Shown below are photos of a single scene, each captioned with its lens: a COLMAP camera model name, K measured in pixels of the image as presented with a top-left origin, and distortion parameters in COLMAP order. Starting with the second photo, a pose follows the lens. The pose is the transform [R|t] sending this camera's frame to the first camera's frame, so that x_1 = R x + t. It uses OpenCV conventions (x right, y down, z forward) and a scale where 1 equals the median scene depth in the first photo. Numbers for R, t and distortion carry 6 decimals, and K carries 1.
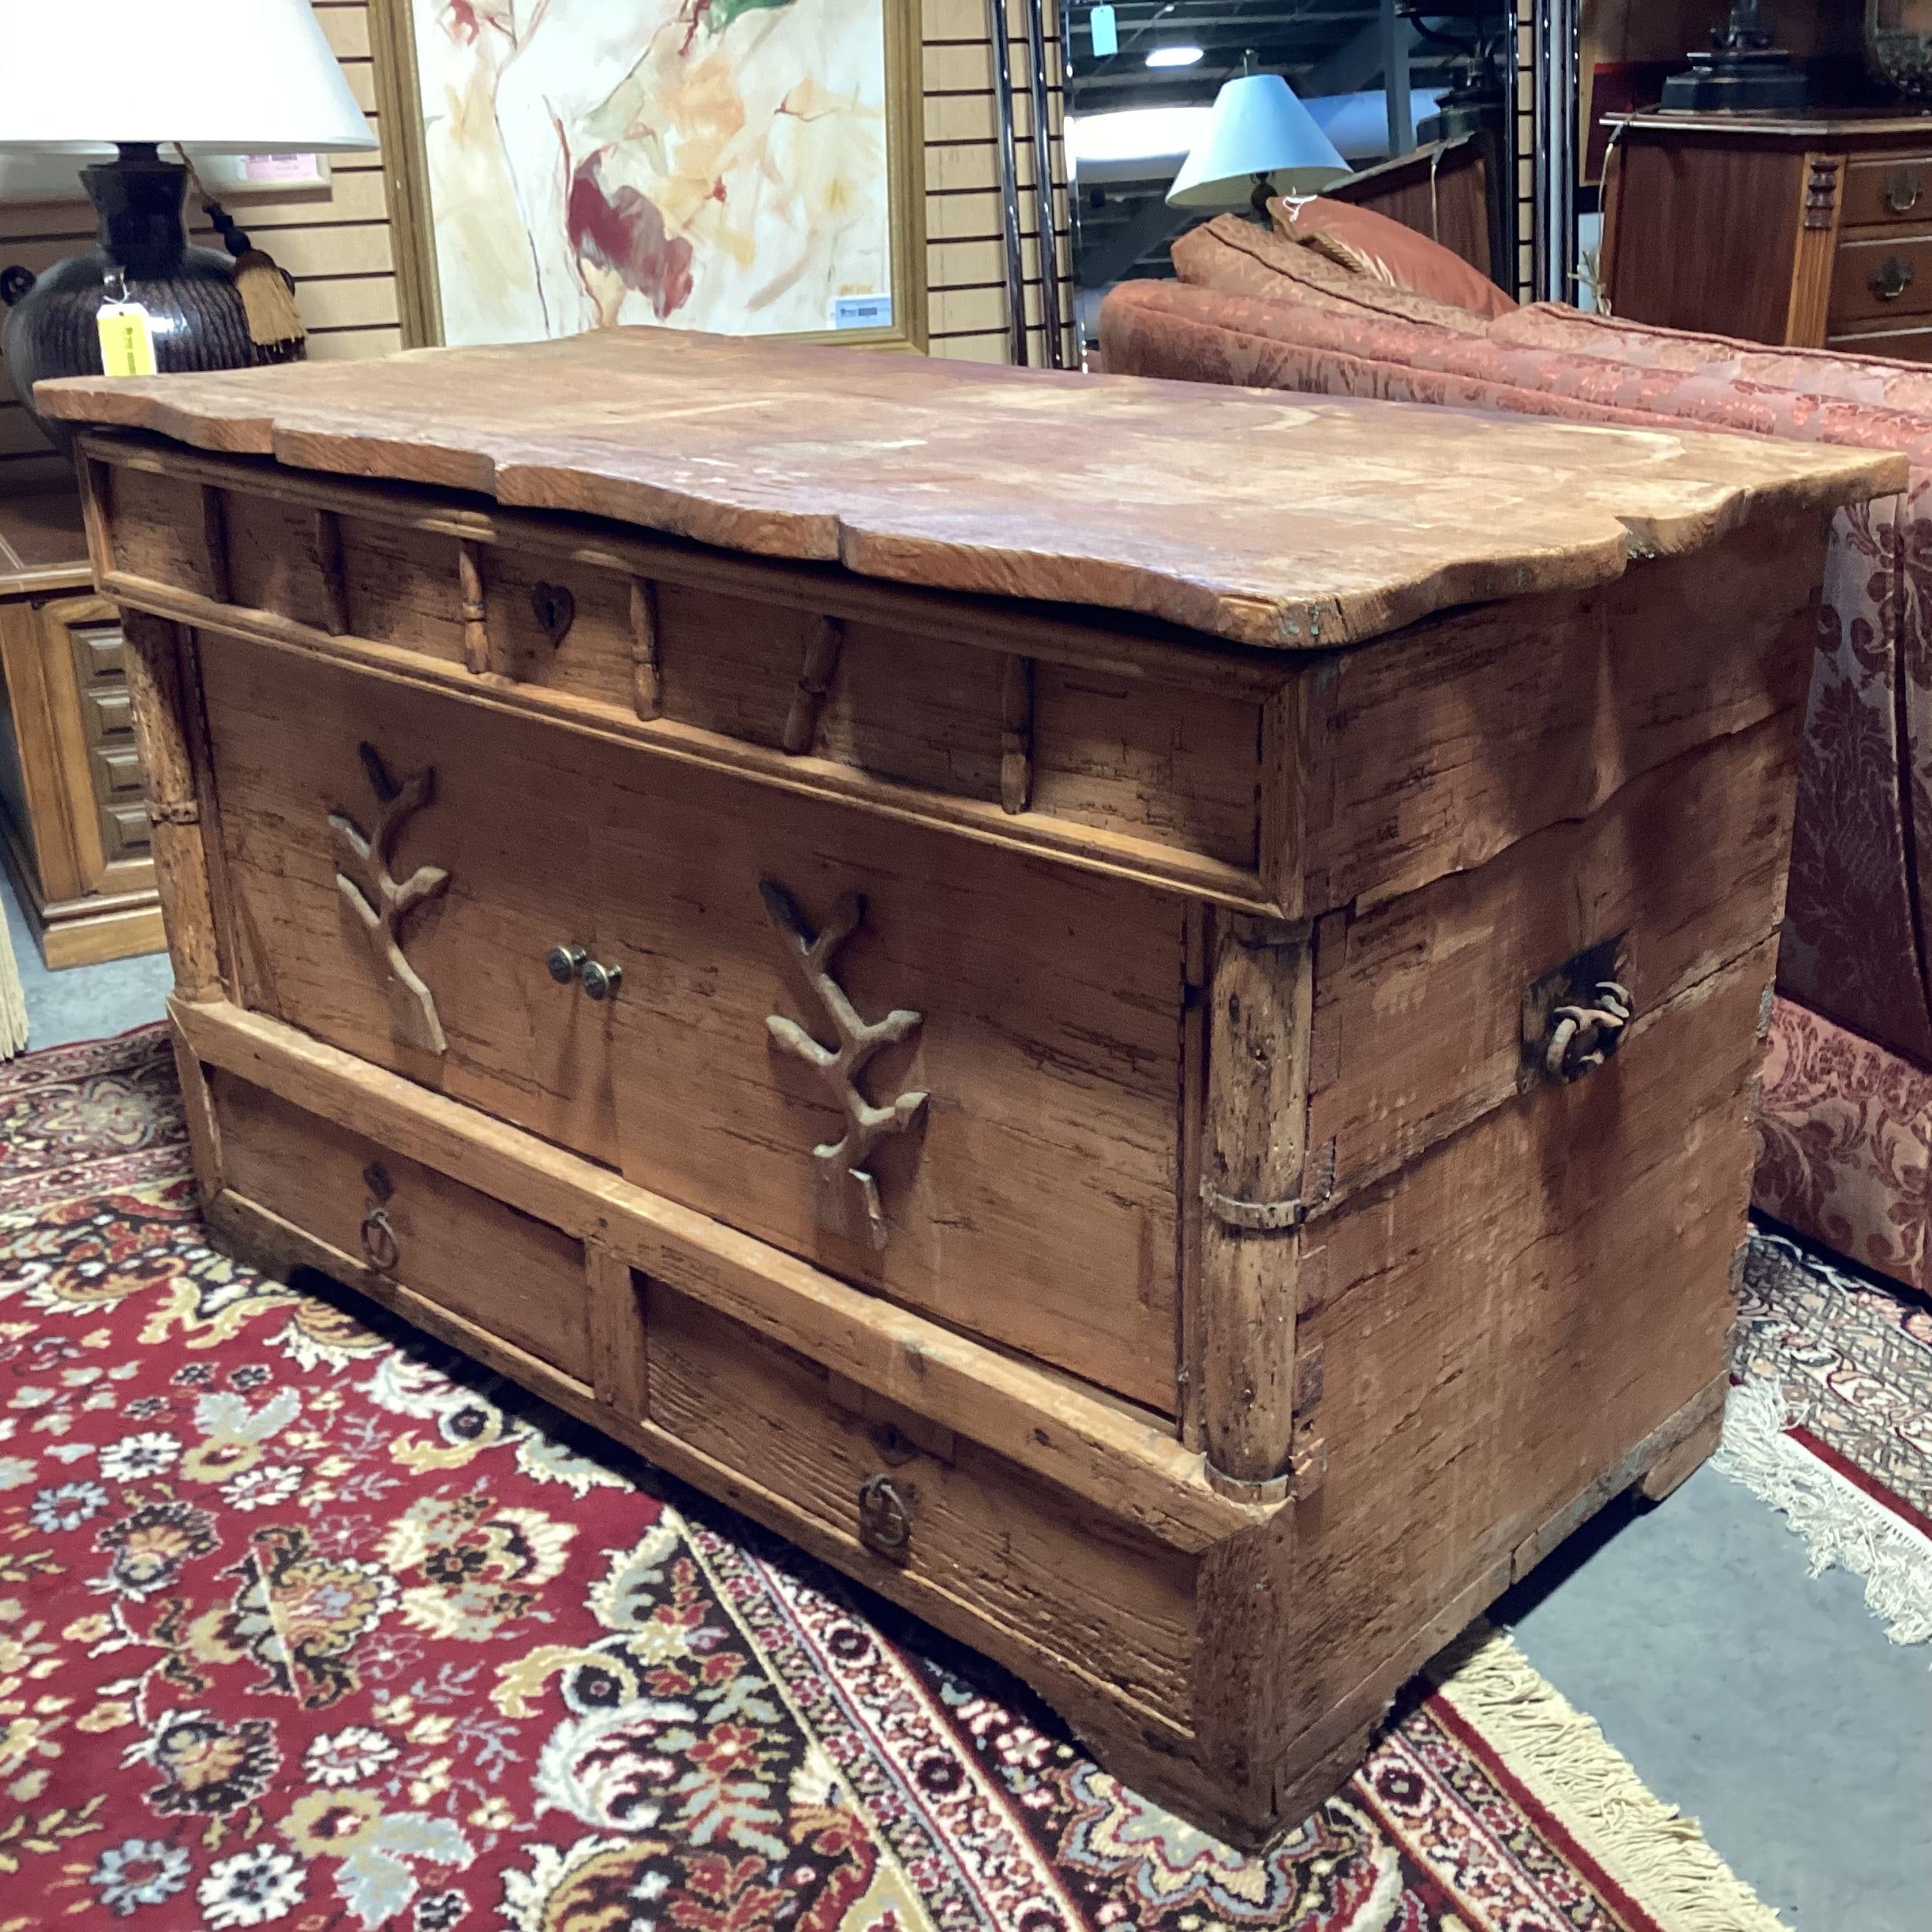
lens RADIAL K [[2344.5, 0, 969.2], [0, 2344.5, 941.5], [0, 0, 1]] dist [0.147540, -0.344438]
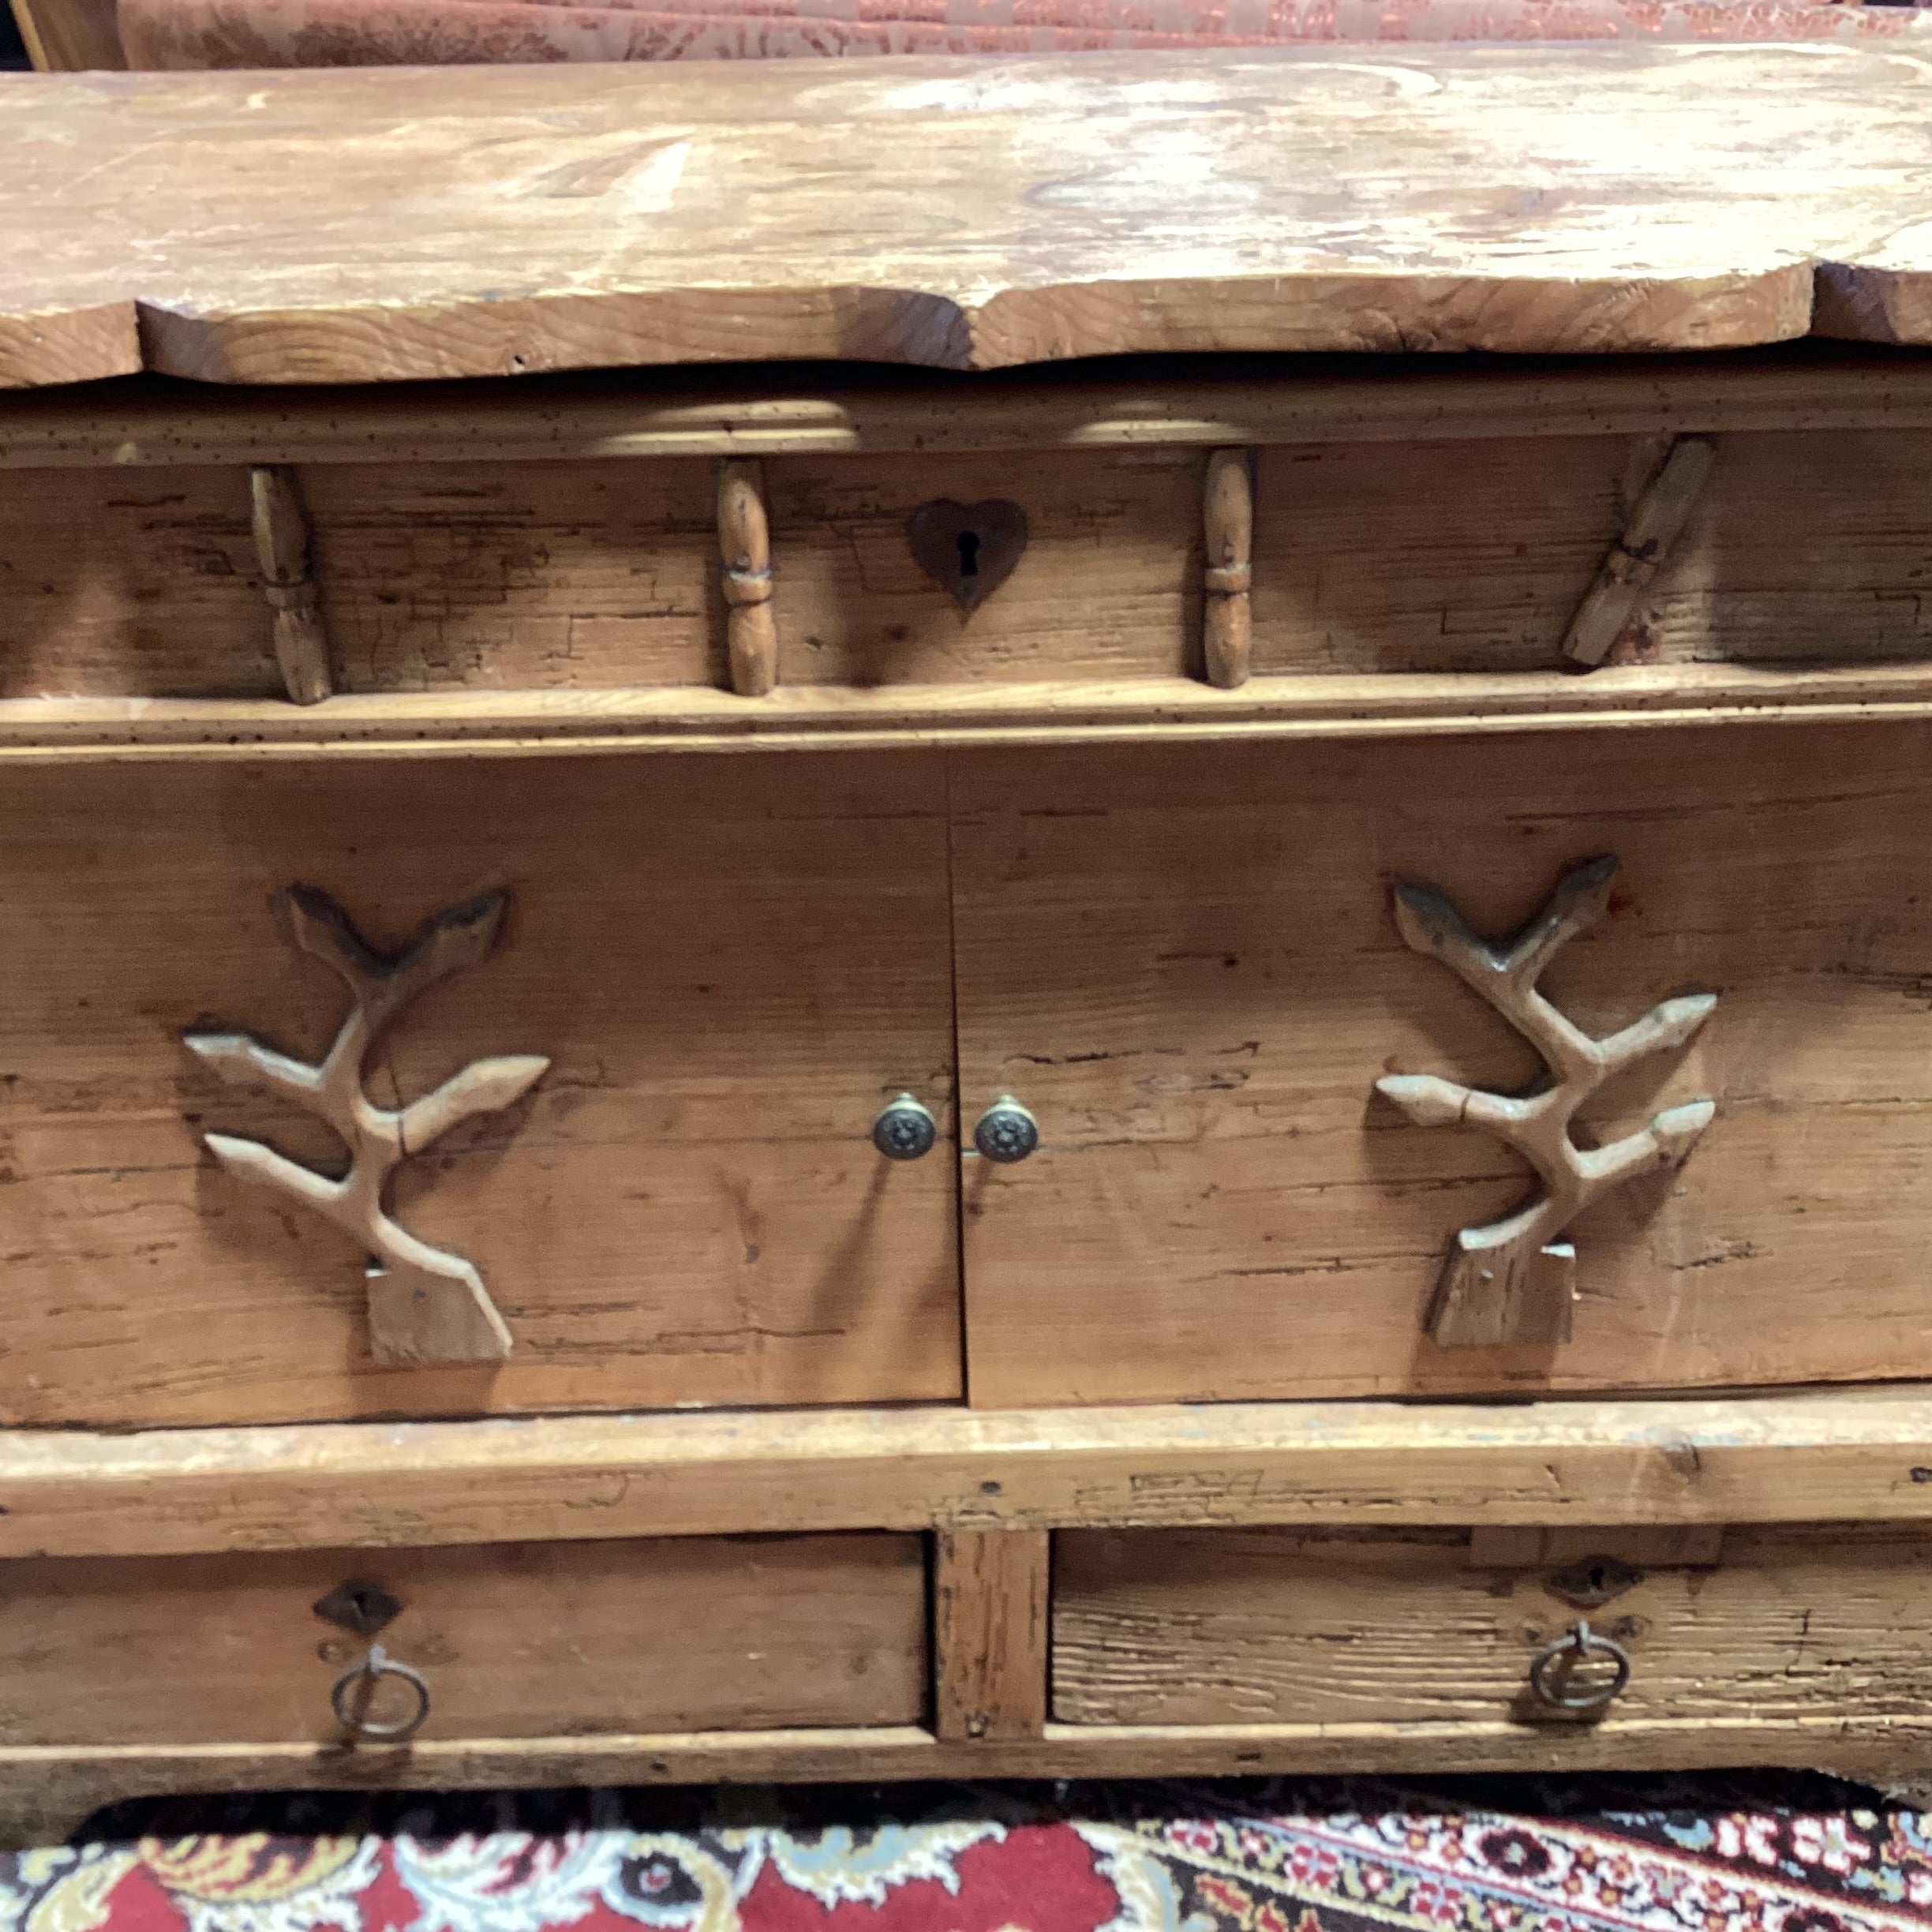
lens RADIAL K [[2362.1, 0, 967.2], [0, 2362.1, 946.1], [0, 0, 1]] dist [0.129595, -0.305862]
pose [[0.729394, -0.324431, 0.602270, -0.499850], [0.251786, 0.945906, 0.204610, -0.151304], [-0.636073, 0.002402, 0.771625, 0.514064]]
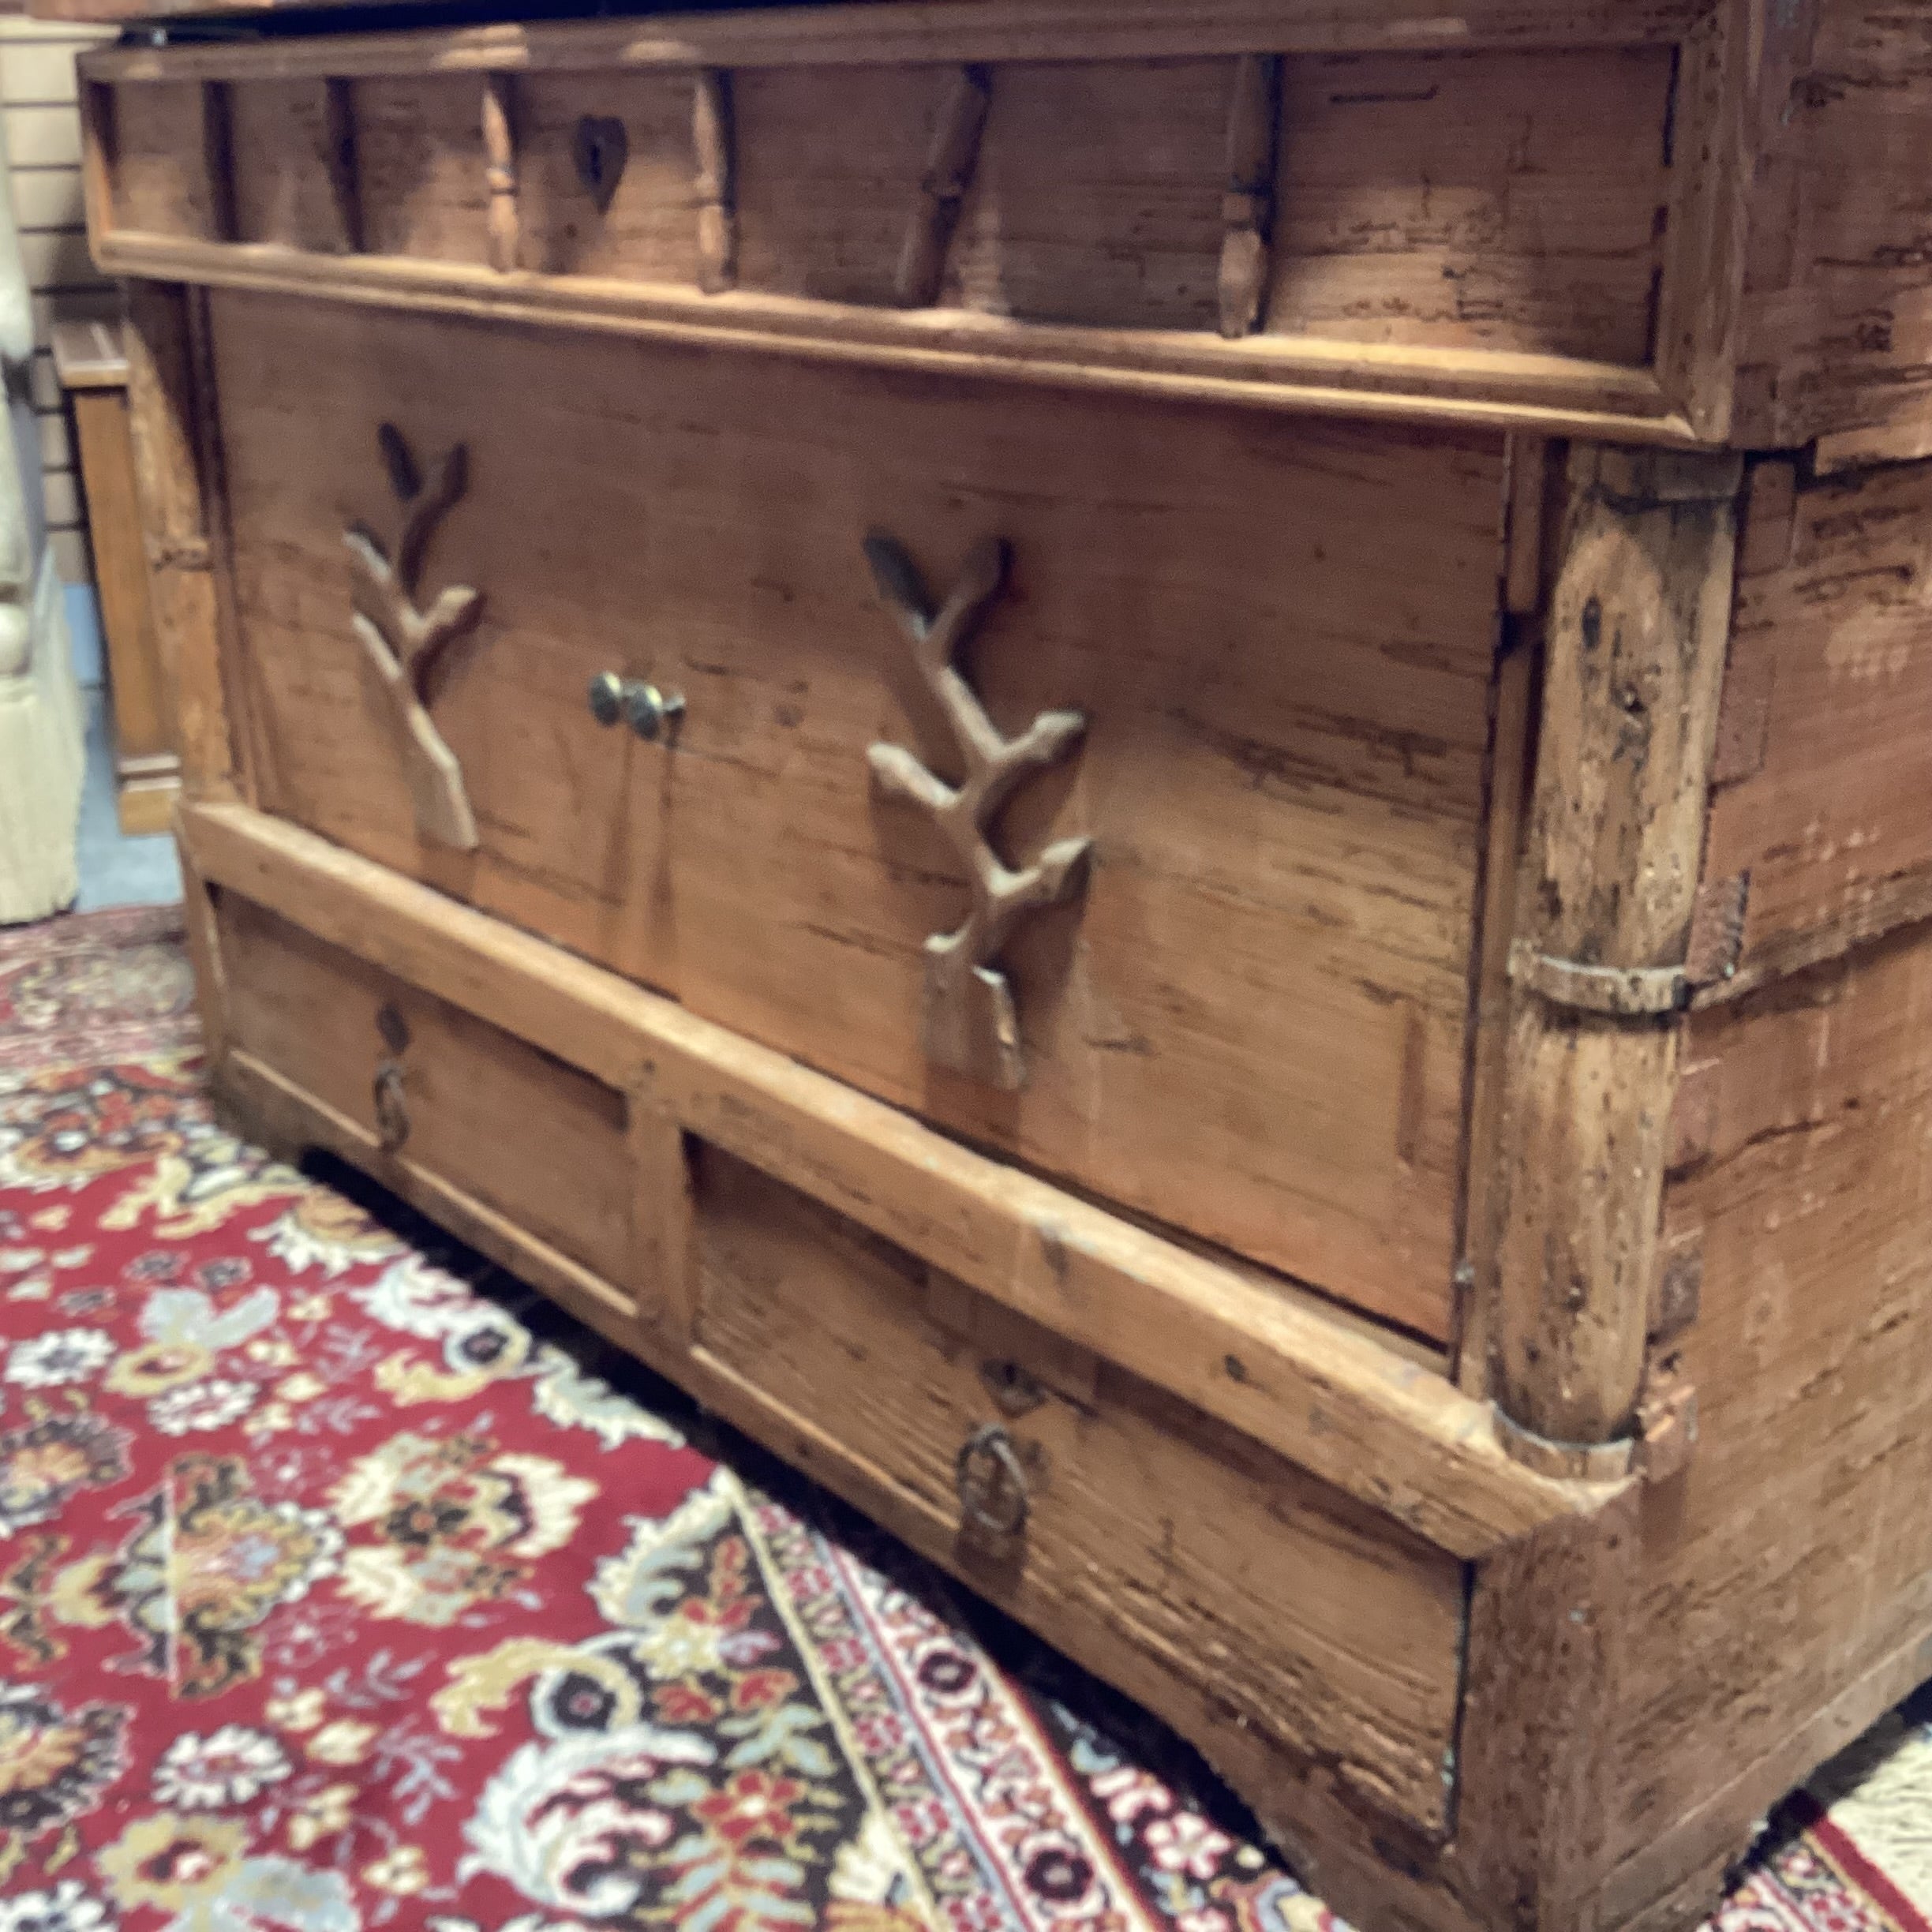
lens RADIAL K [[2362.1, 0, 967.2], [0, 2362.1, 946.1], [0, 0, 1]] dist [0.129595, -0.305862]
pose [[0.993089, 0.050233, -0.106072, 0.017780], [-0.053391, 0.998205, -0.027142, 0.097723], [0.104519, 0.032618, 0.993988, 0.284900]]
